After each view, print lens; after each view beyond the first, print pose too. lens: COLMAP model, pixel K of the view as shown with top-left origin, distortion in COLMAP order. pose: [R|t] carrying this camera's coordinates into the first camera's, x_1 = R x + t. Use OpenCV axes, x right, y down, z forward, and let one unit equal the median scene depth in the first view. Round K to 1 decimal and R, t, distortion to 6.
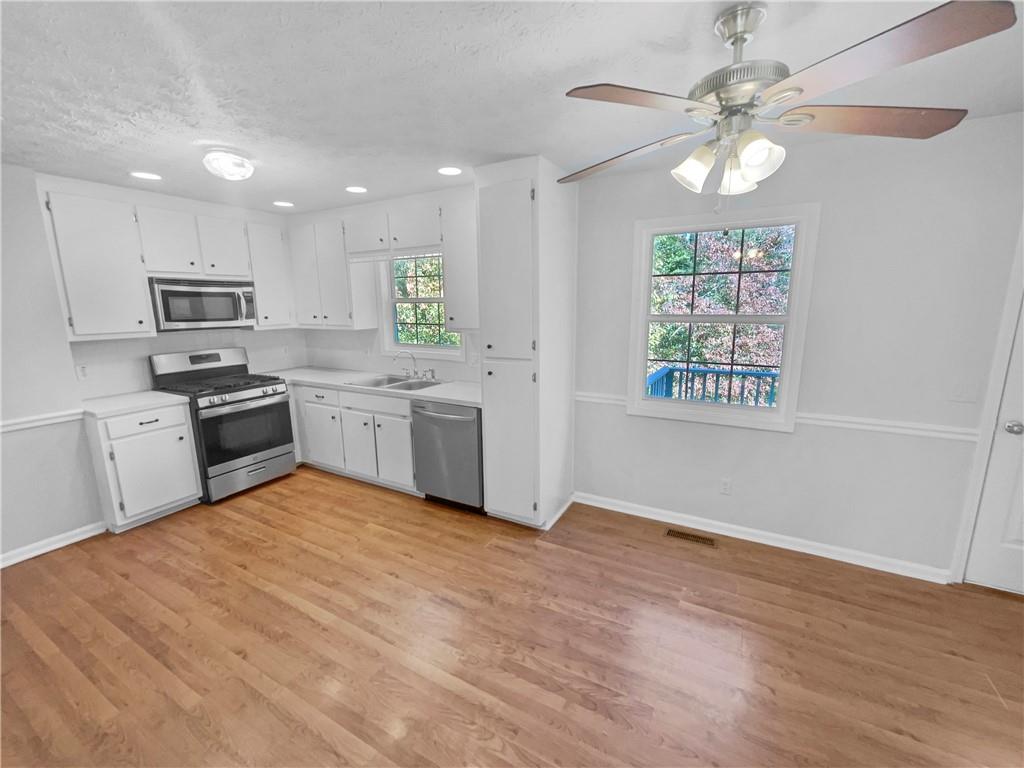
lens RADIAL K [[427.1, 0, 505.0], [0, 427.1, 379.6], [0, 0, 1]] dist [0.006069, -0.000868]
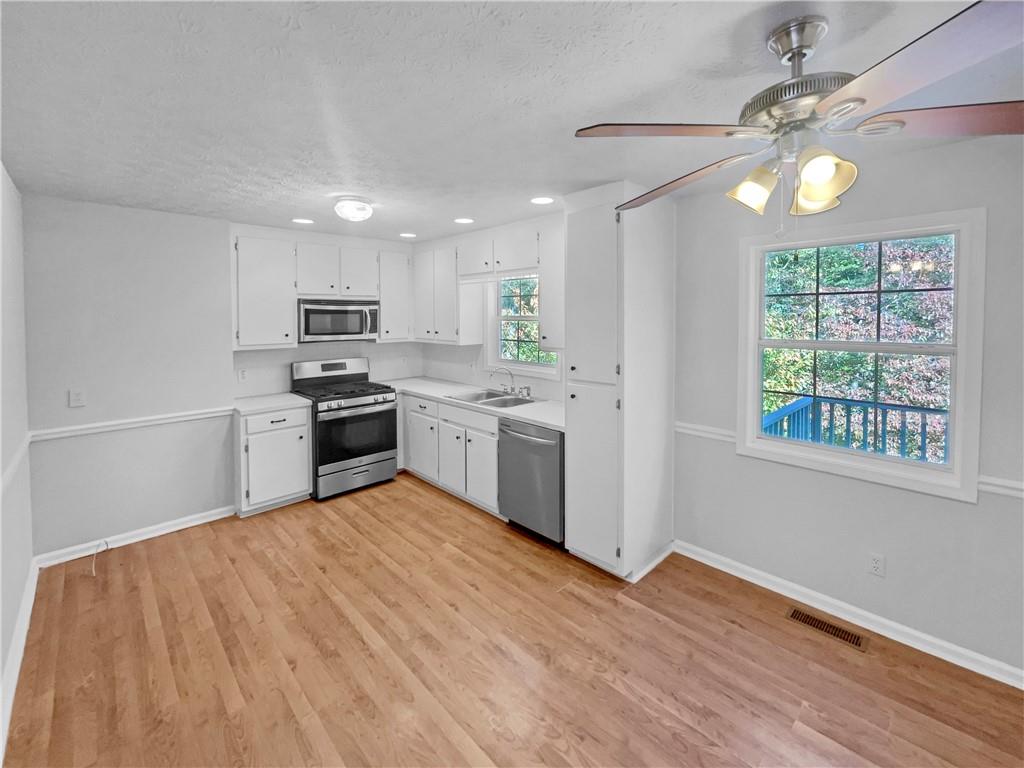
lens RADIAL K [[427.1, 0, 515.8], [0, 427.1, 324.5], [0, 0, 1]] dist [0.006069, -0.000868]
pose [[0.961040, 0.015231, -0.275990, 0.112580], [-0.057850, 0.987451, -0.146947, -0.027836], [0.270289, 0.157188, 0.949861, 0.030037]]
